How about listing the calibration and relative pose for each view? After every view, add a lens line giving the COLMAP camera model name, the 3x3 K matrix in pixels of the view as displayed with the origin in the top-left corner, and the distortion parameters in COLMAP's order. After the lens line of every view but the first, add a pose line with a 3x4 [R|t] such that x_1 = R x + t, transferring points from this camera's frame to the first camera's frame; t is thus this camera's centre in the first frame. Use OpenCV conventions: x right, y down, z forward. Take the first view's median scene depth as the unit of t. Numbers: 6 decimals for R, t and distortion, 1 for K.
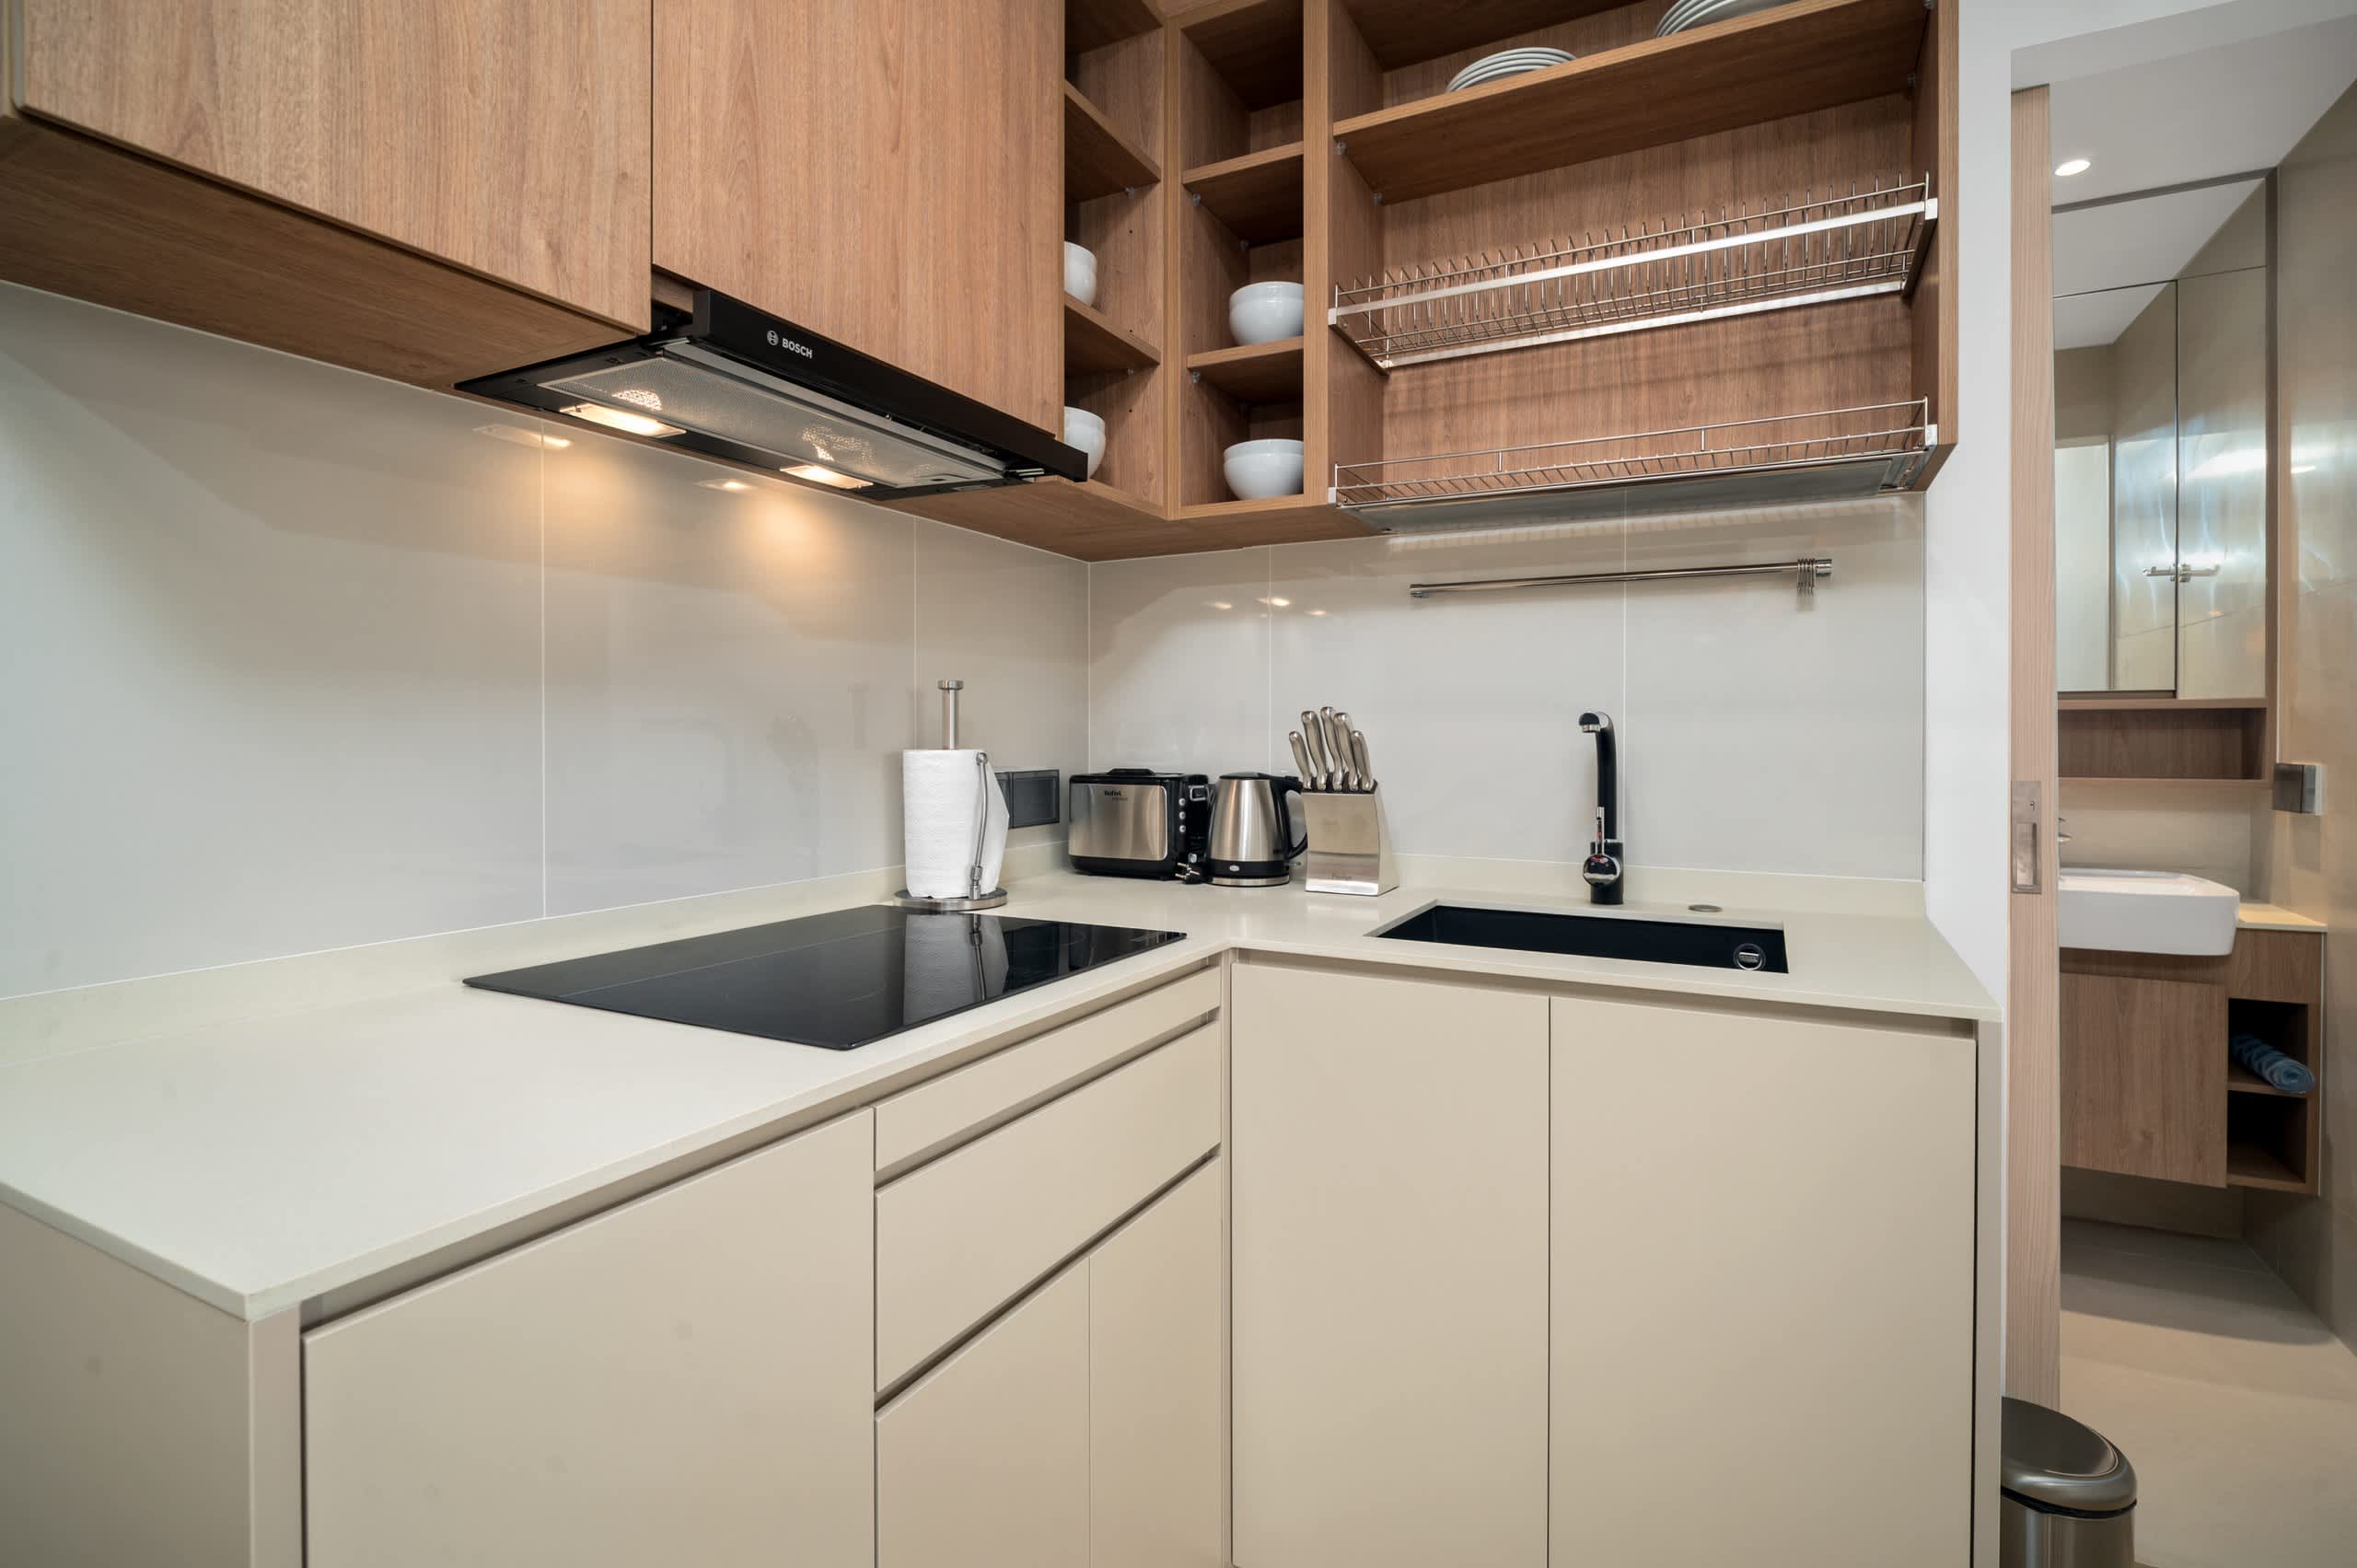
lens RADIAL K [[1101.4, 0, 1177.4], [0, 1101.4, 740.6], [0, 0, 1]] dist [0.000850, 0.000497]
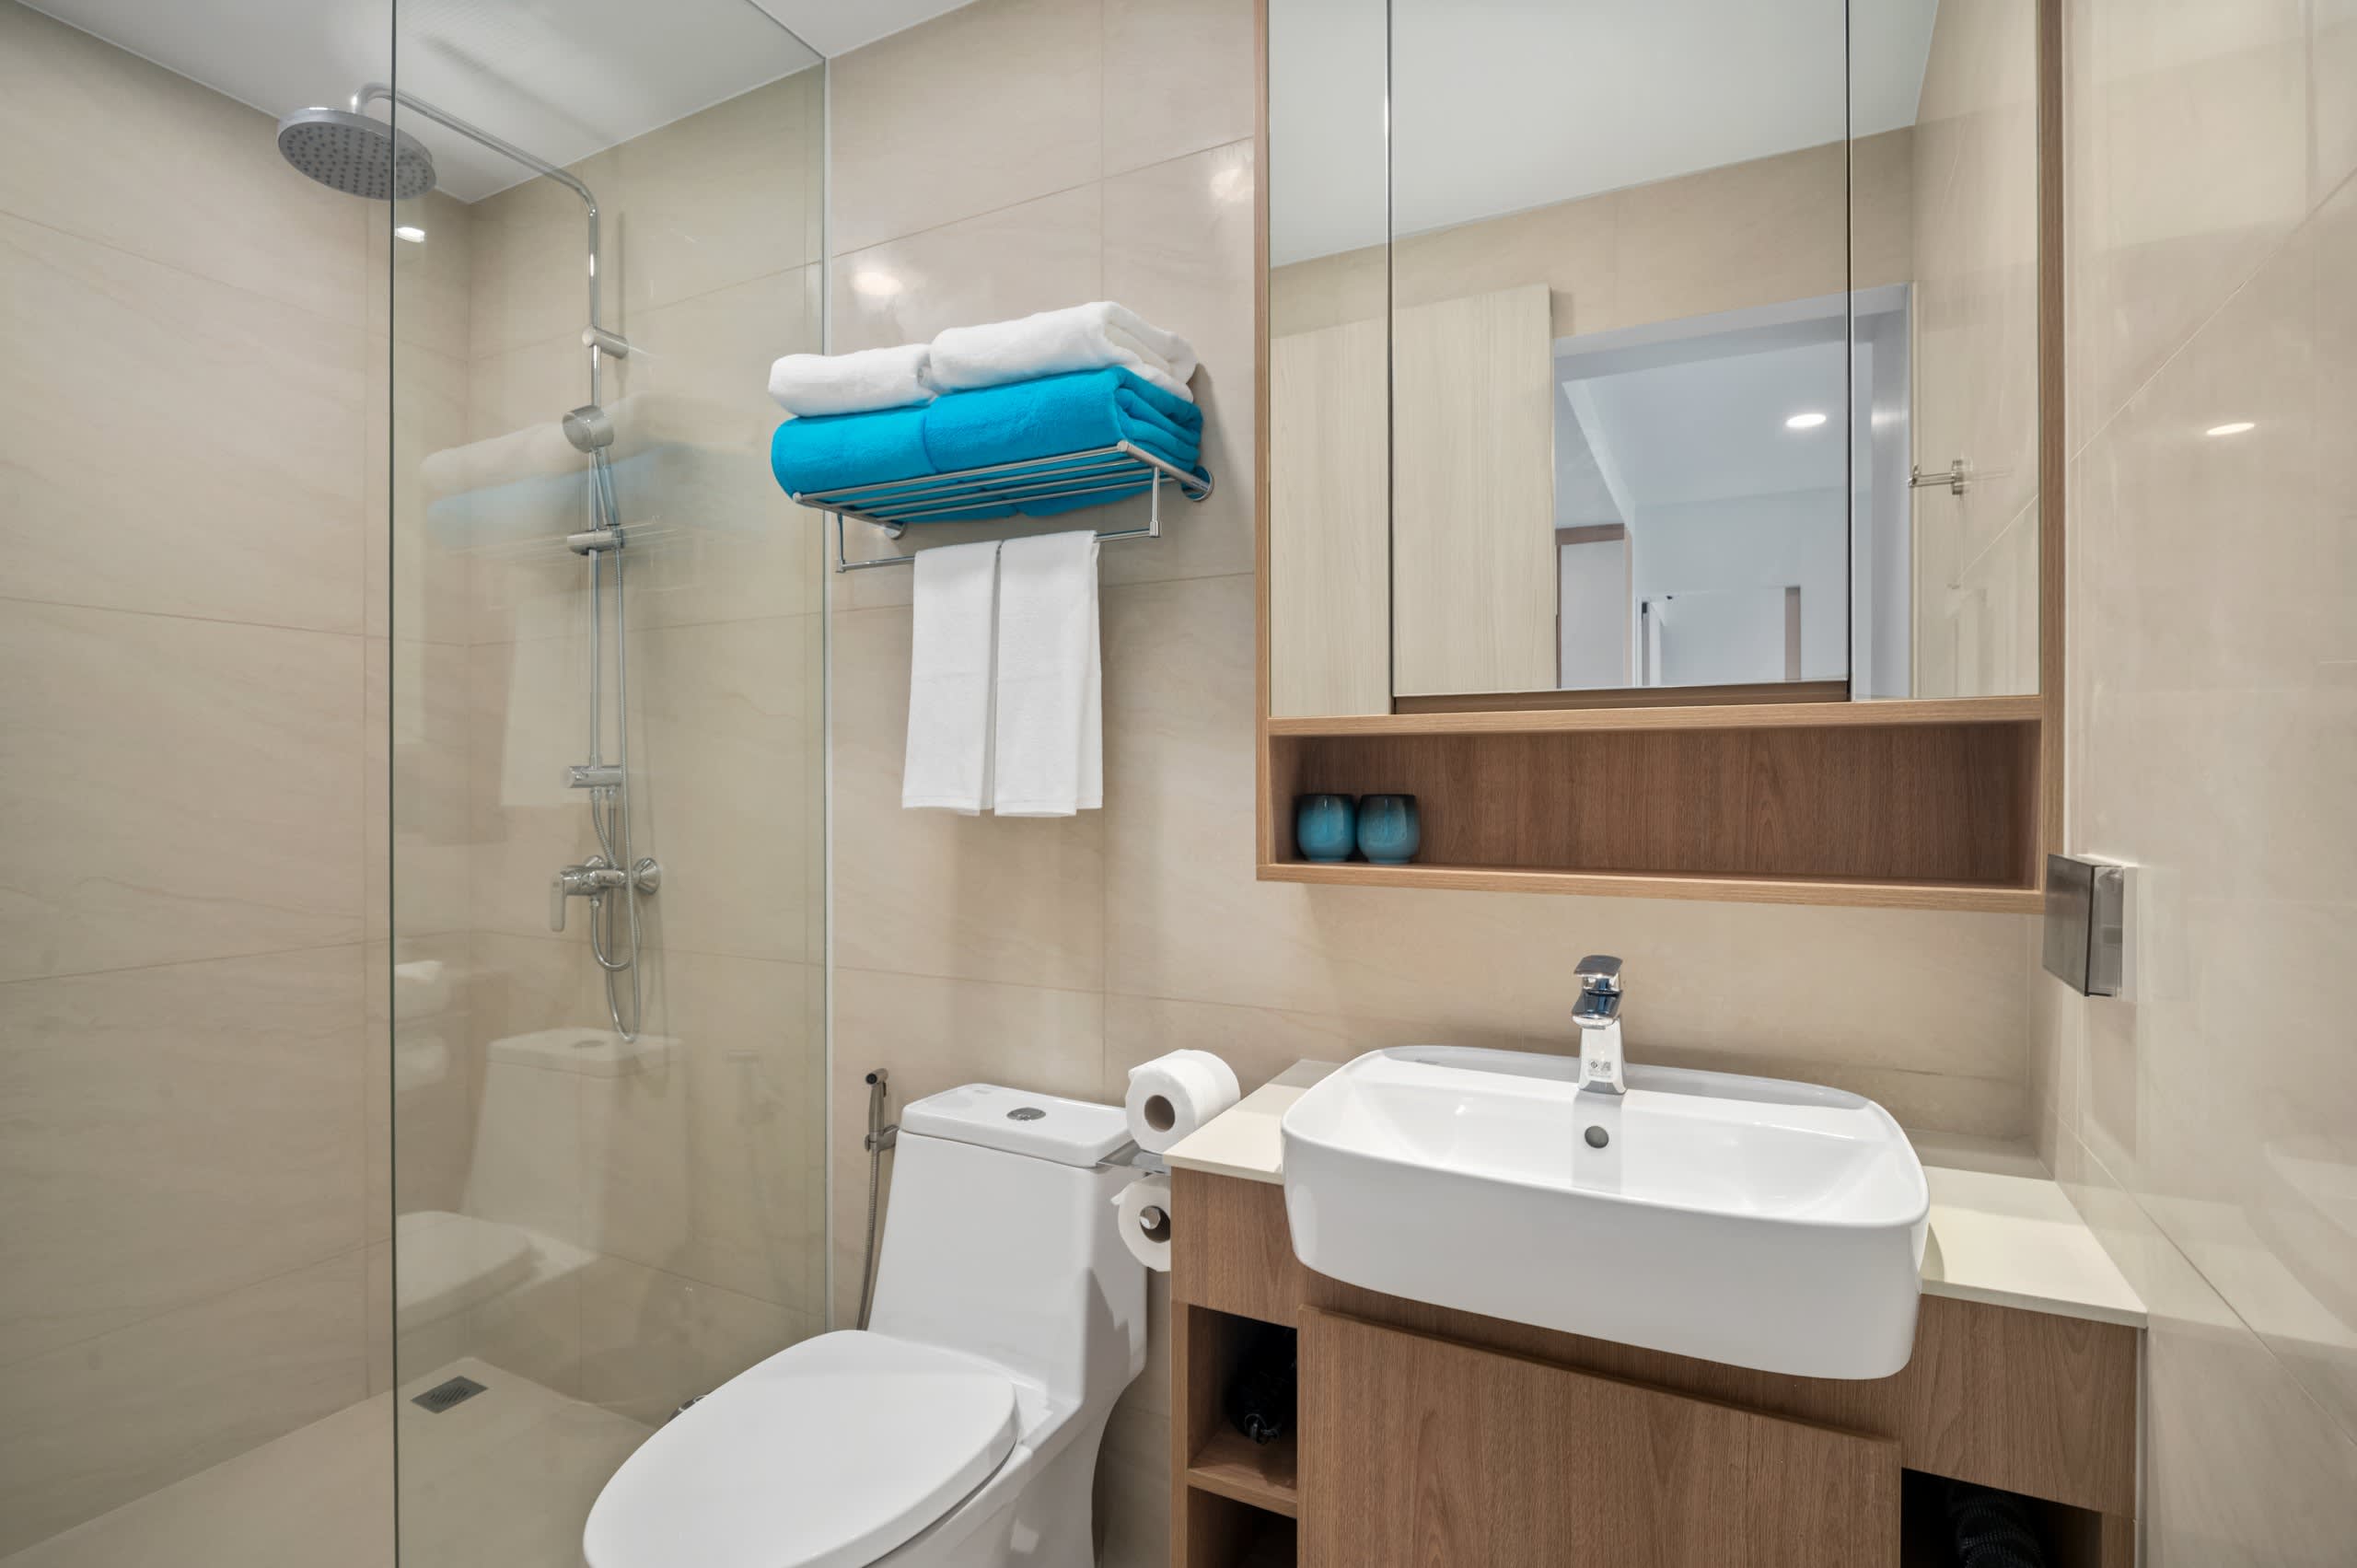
lens RADIAL K [[1105.6, 0, 1186.5], [0, 1105.6, 781.4], [0, 0, 1]] dist [-0.003520, -0.000638]
pose [[0.999987, 0.001366, 0.004814, 0.895126], [-0.001368, 0.999999, 0.000409, -0.008794], [-0.004814, -0.000416, 0.999988, 0.788992]]
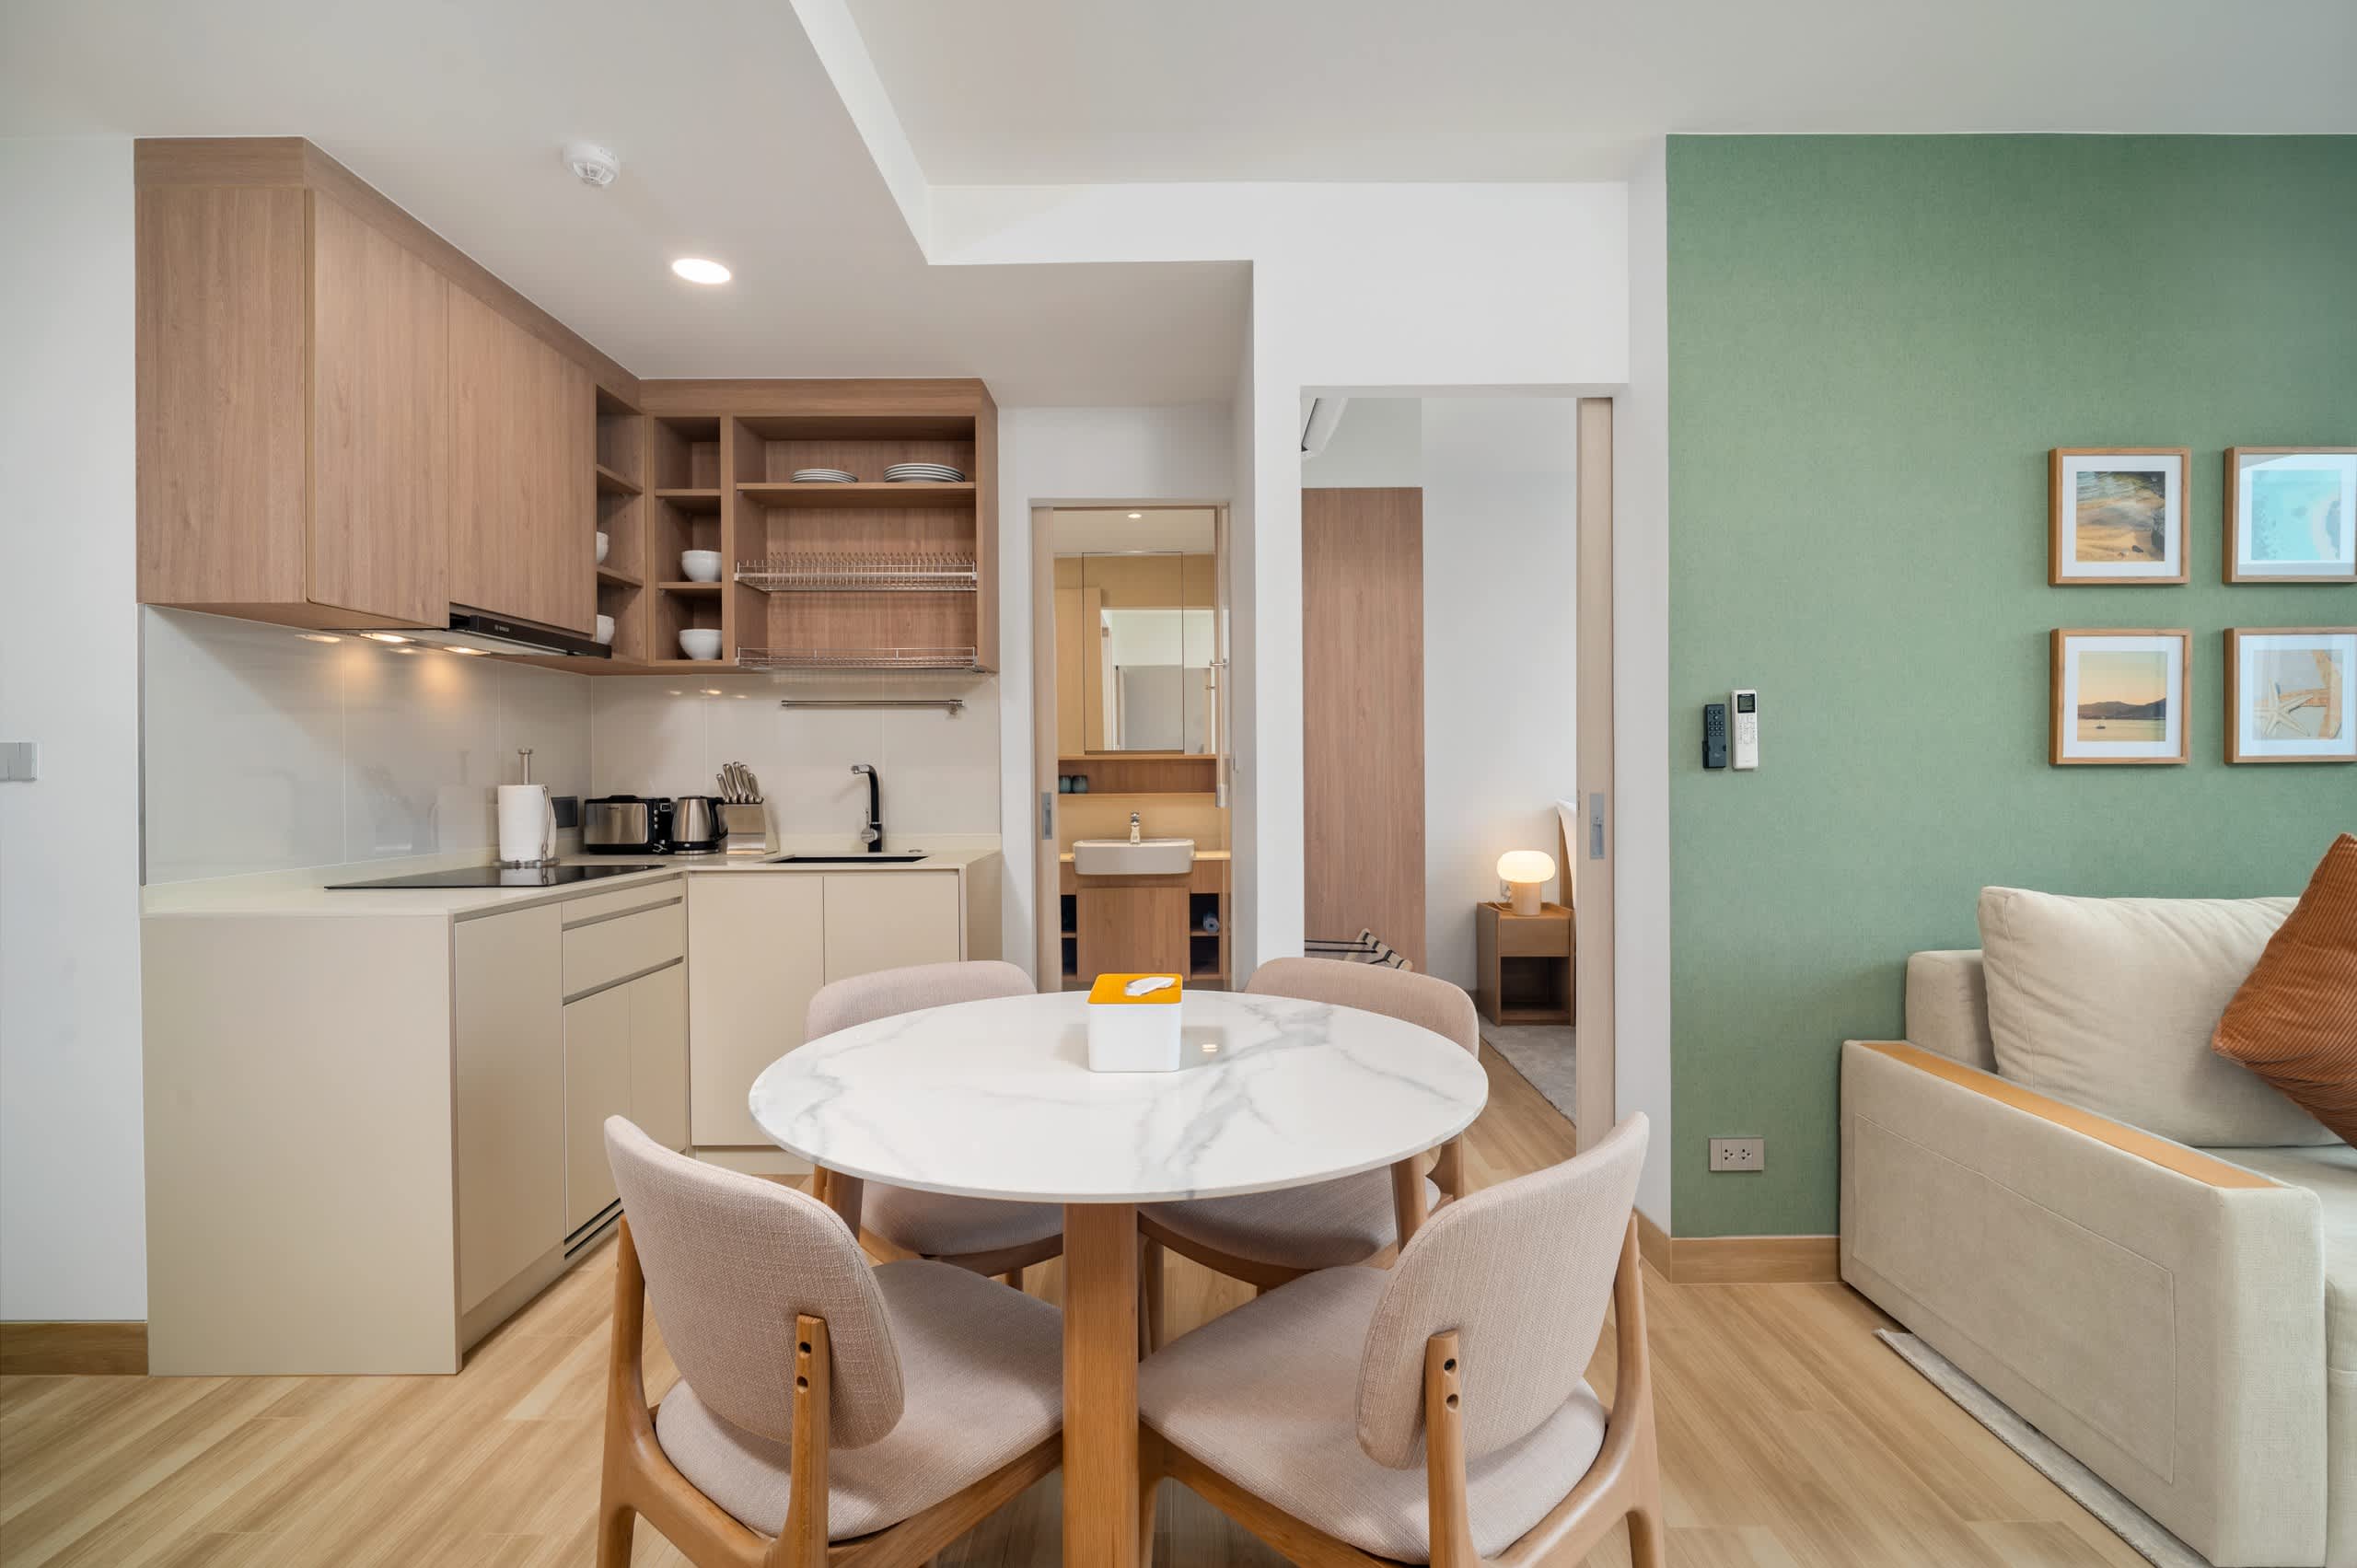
lens RADIAL K [[1105.6, 0, 1186.5], [0, 1105.6, 781.4], [0, 0, 1]] dist [-0.003520, -0.000638]
pose [[0.883882, -0.010356, 0.467596, -0.081906], [0.007701, 0.999942, 0.007588, -0.003856], [-0.467647, -0.003106, 0.883910, -1.162613]]
